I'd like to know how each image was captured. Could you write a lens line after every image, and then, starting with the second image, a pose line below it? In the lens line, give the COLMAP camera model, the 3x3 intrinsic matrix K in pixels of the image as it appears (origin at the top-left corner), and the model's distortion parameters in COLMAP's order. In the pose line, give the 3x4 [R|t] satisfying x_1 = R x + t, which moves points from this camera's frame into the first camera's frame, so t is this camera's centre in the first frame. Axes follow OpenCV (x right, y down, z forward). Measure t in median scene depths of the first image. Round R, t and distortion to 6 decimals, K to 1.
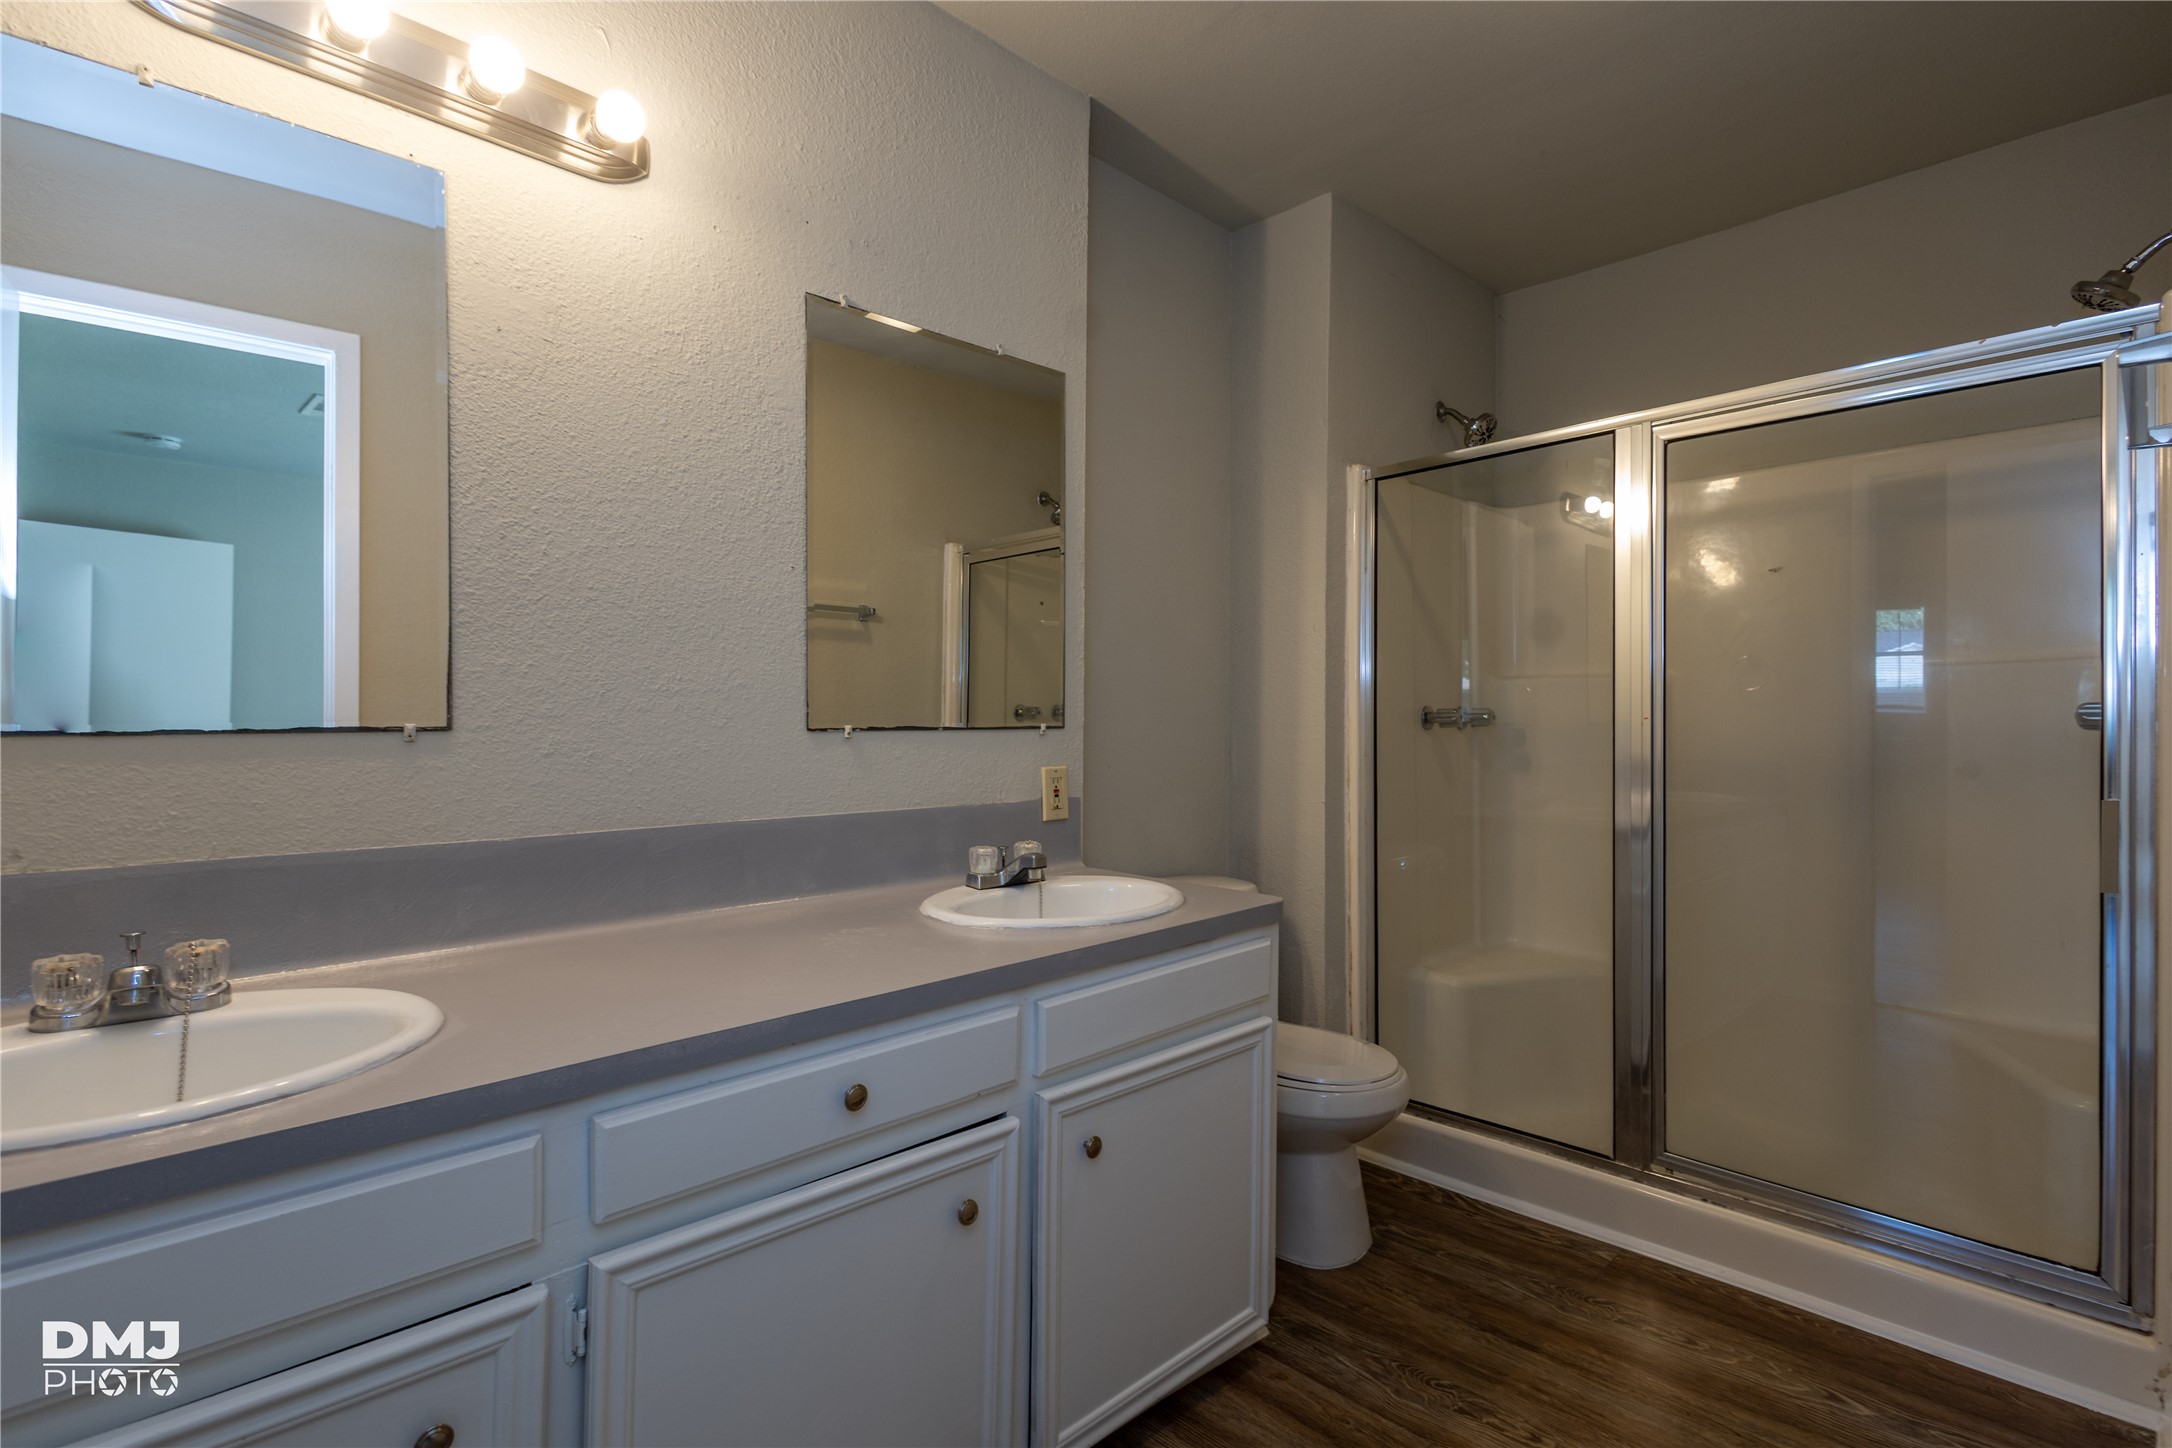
lens RADIAL K [[1027.0, 0, 1079.5], [0, 1027.0, 735.7], [0, 0, 1]] dist [0.007259, -0.001853]
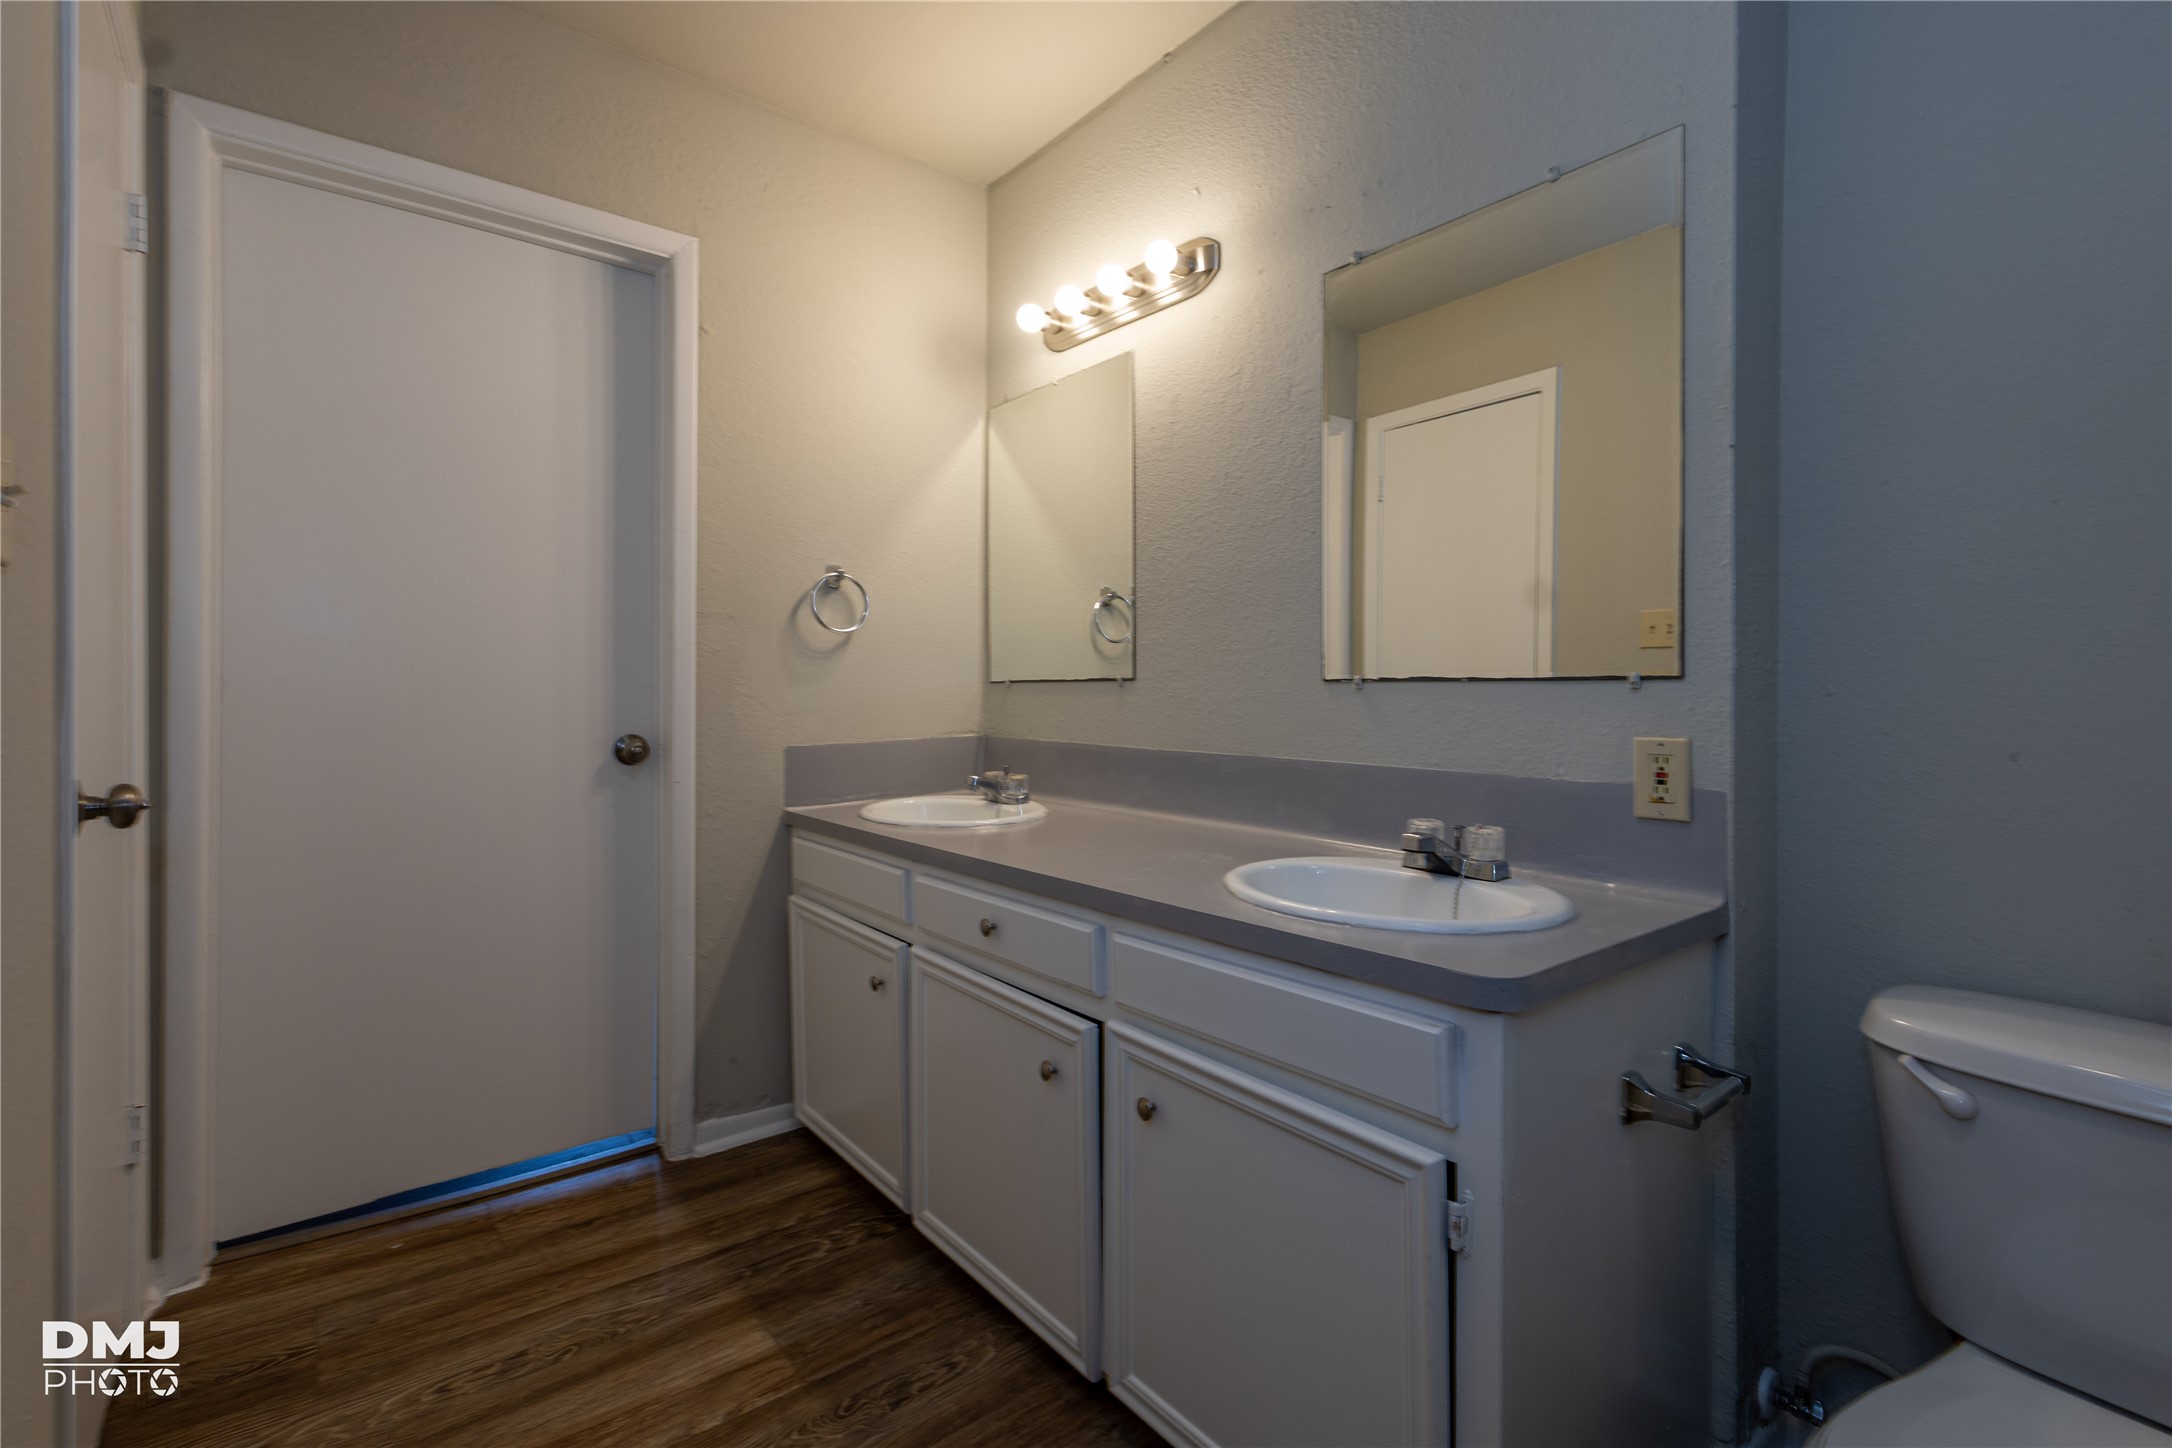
lens RADIAL K [[1027.0, 0, 1069.2], [0, 1027.0, 656.3], [0, 0, 1]] dist [0.007259, -0.001853]
pose [[-0.133552, -0.018880, -0.990862, 0.716768], [-0.005866, 0.999816, -0.018260, -0.007809], [0.991024, 0.003374, -0.133638, 0.757740]]
